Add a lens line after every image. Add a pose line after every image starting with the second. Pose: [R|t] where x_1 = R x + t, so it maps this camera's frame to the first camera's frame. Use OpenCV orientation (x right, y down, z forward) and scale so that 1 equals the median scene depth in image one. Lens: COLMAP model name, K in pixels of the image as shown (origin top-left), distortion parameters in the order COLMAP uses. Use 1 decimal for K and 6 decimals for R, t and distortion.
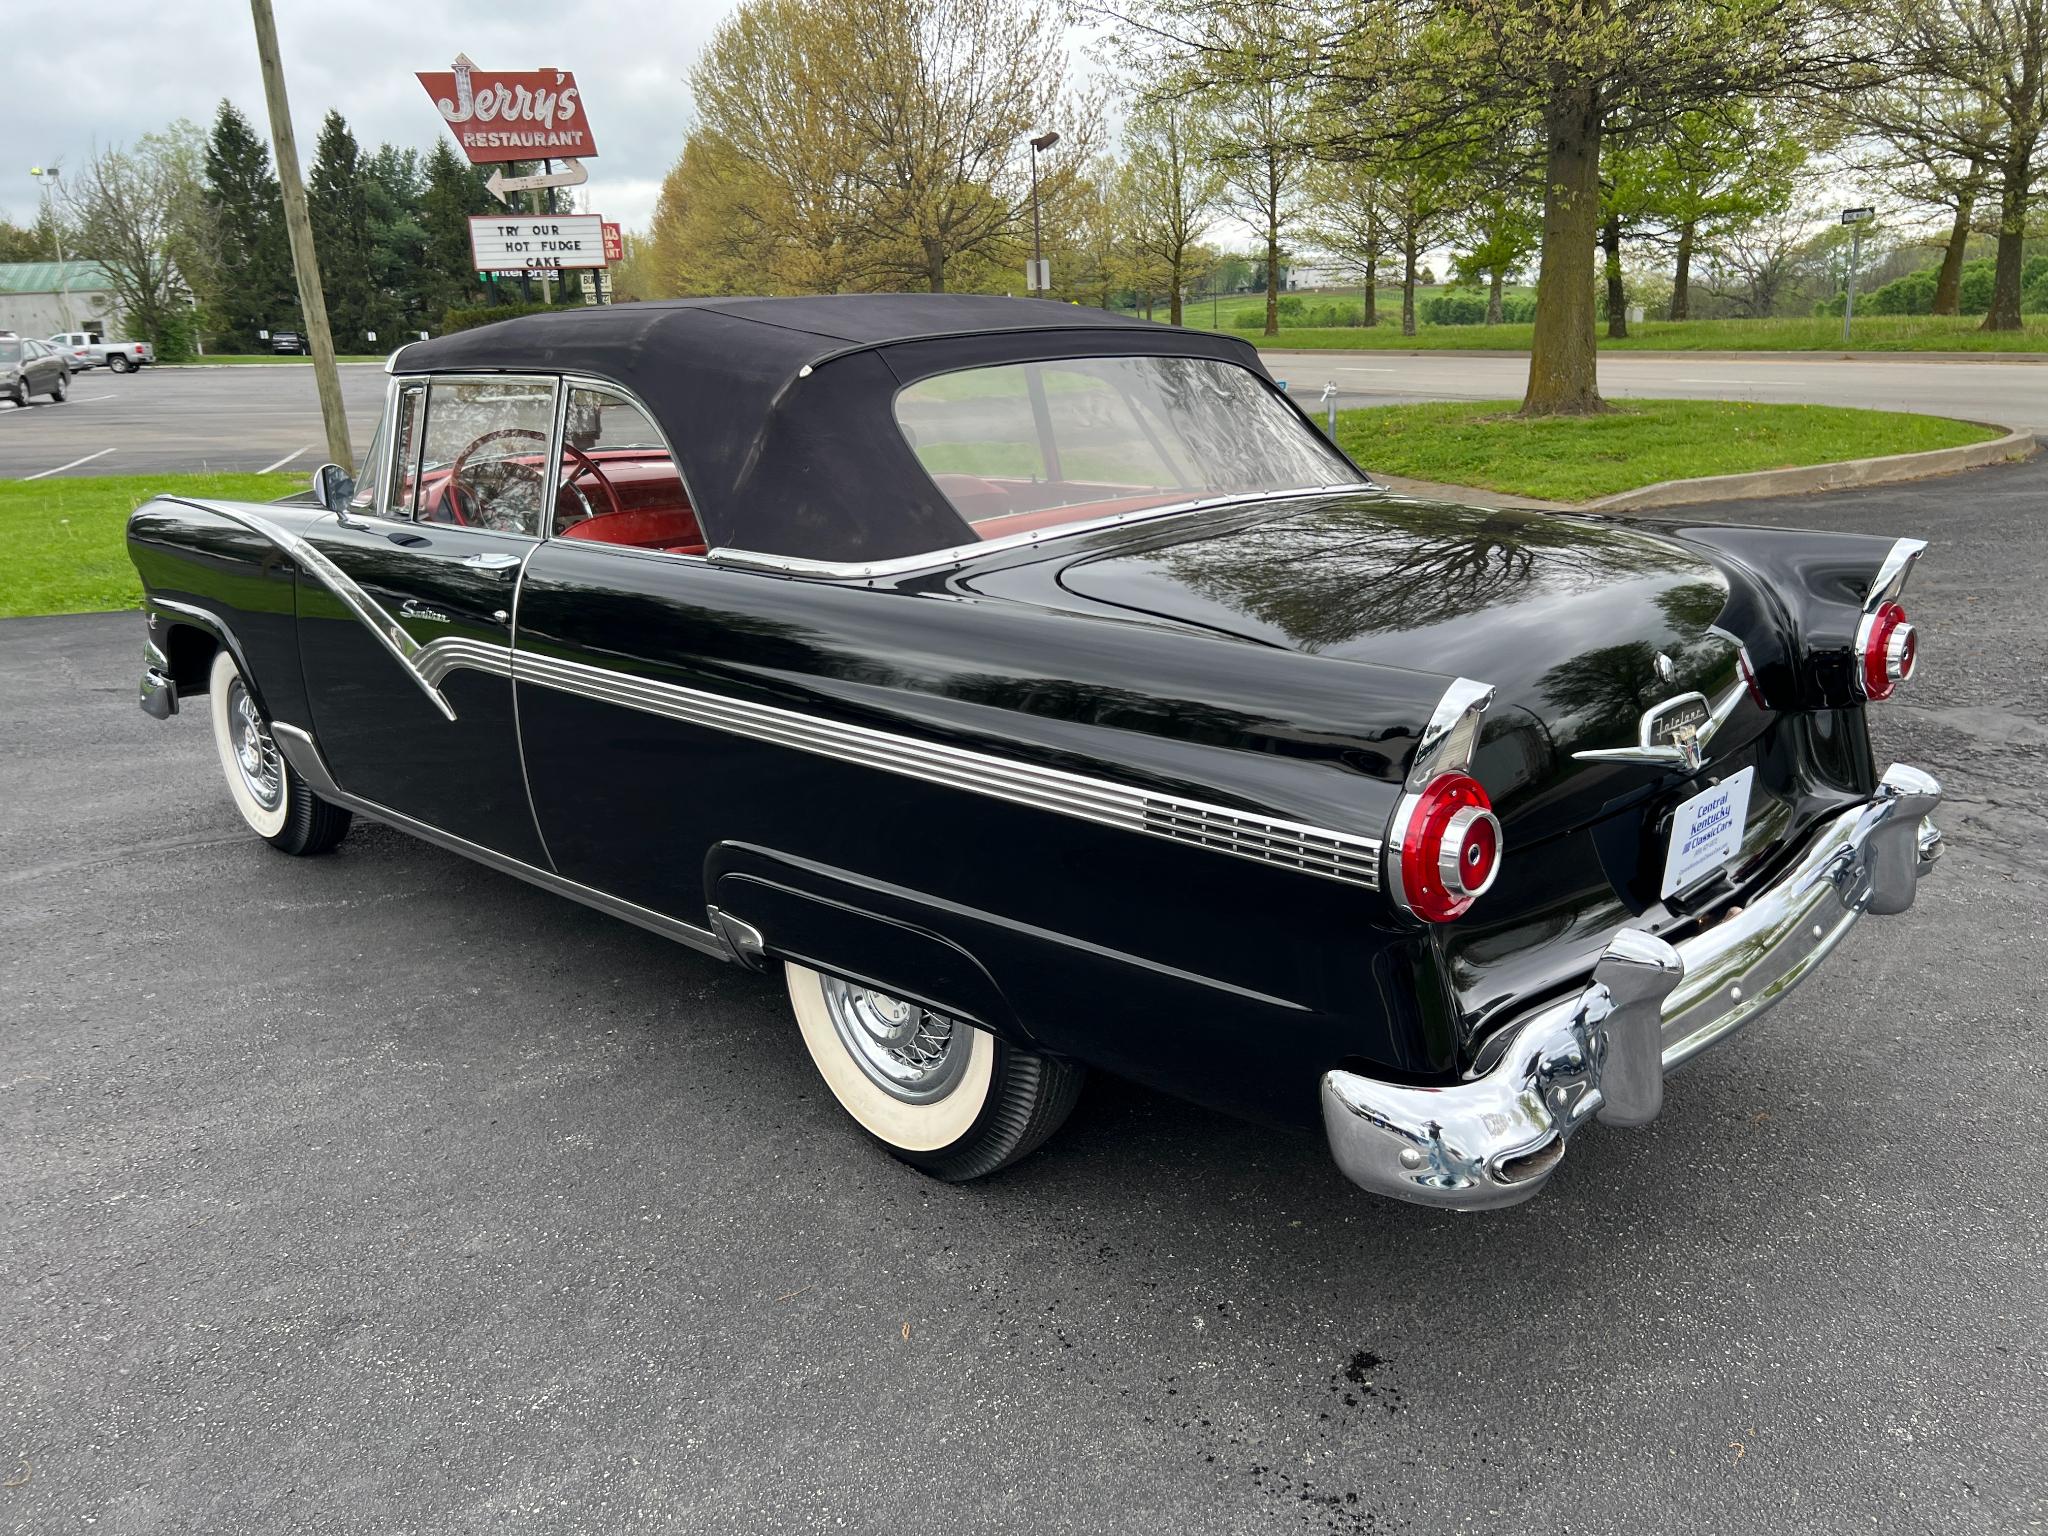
lens RADIAL K [[1552.9, 0, 1043.3], [0, 1552.9, 792.1], [0, 0, 1]] dist [0.045944, -0.052361]
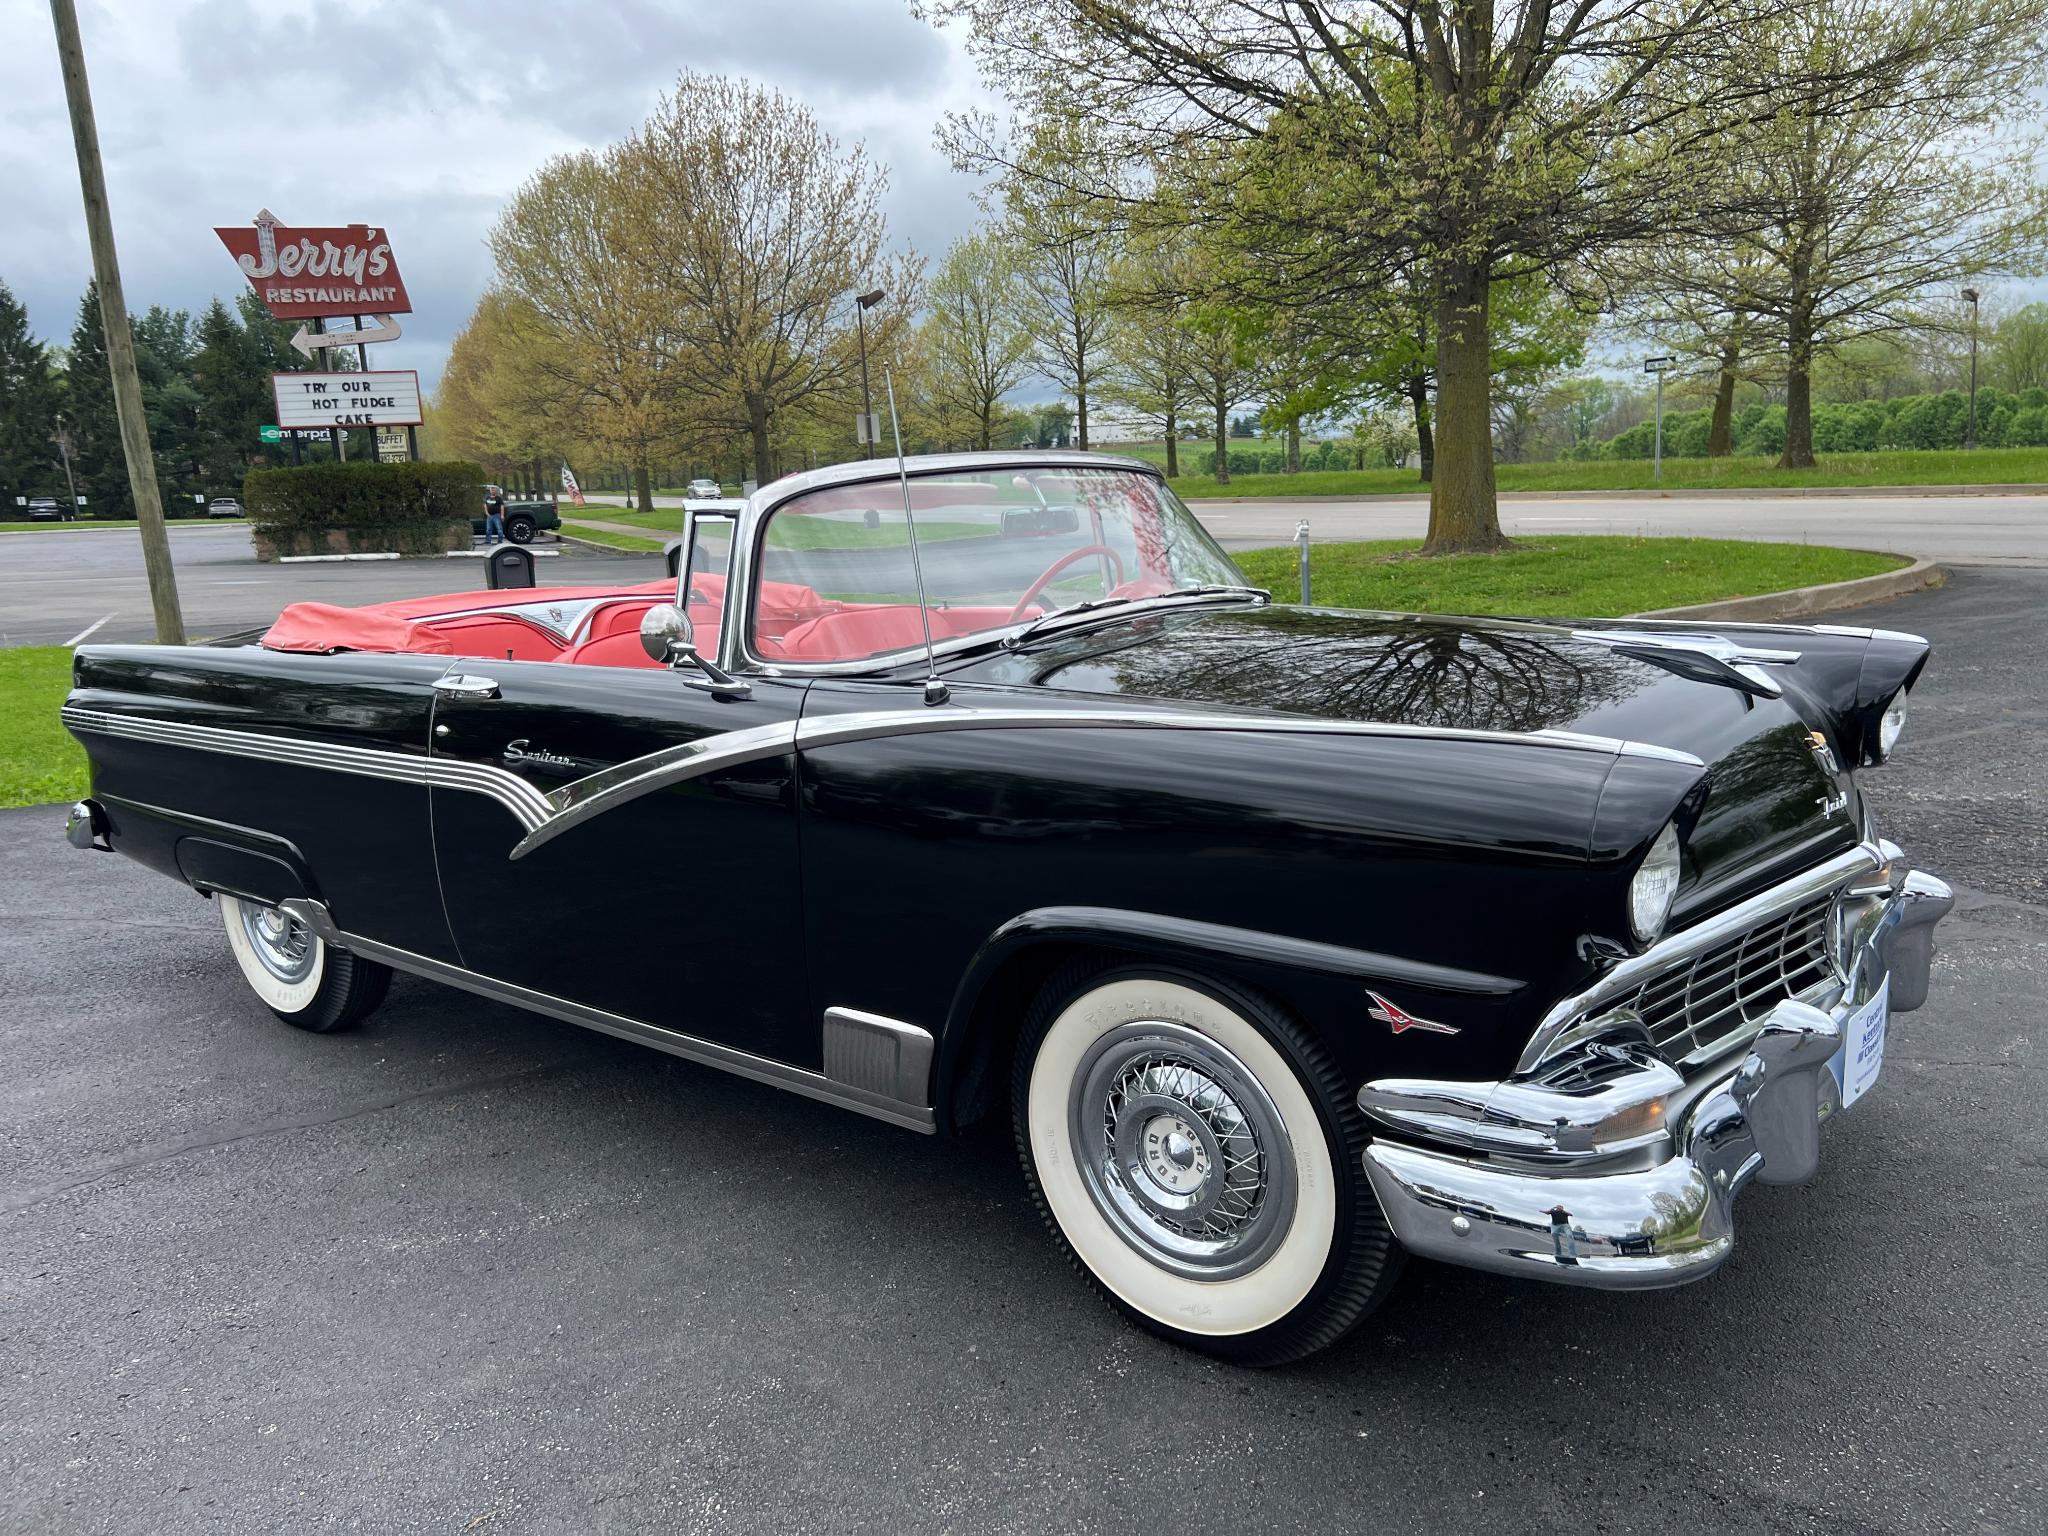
lens RADIAL K [[1552.9, 0, 1027.0], [0, 1552.9, 788.6], [0, 0, 1]] dist [0.045944, -0.052361]
pose [[0.992123, -0.038256, 0.119285, -0.032772], [0.049410, 0.994532, -0.092001, -0.006262], [-0.115113, 0.097170, 0.988588, 0.029050]]
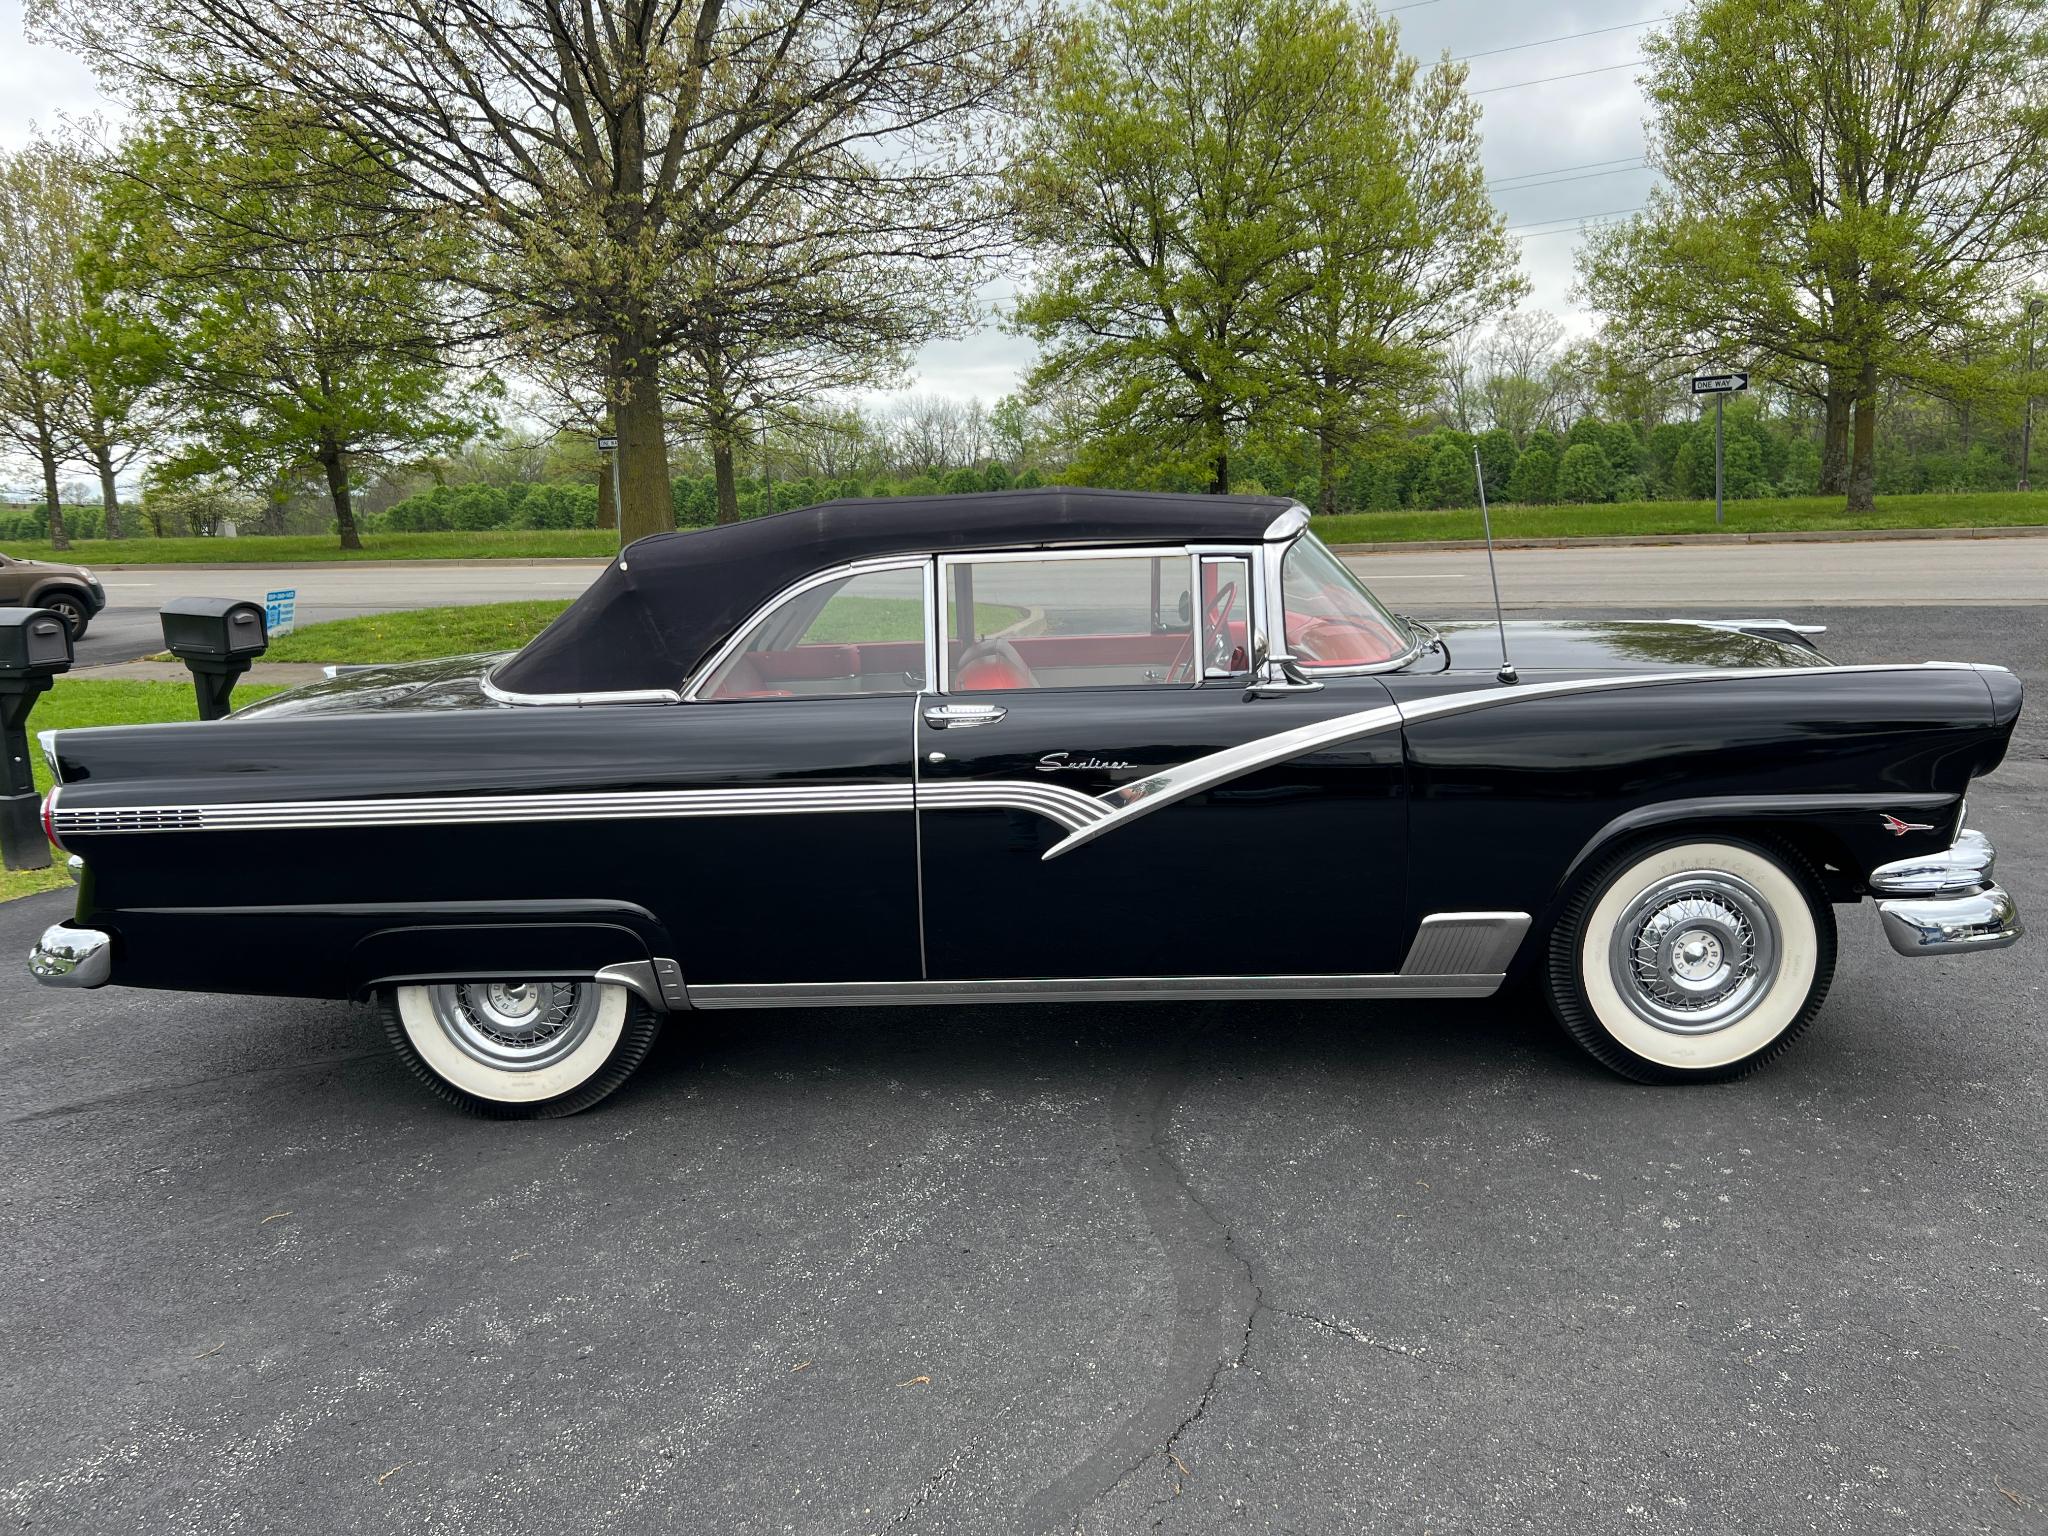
lens RADIAL K [[1552.9, 0, 1044.8], [0, 1552.9, 763.6], [0, 0, 1]] dist [0.045944, -0.052361]
pose [[0.627294, -0.117216, 0.769911, -0.156815], [0.230695, 0.972206, -0.039947, -0.016252], [-0.743829, 0.202673, 0.636900, 0.067141]]
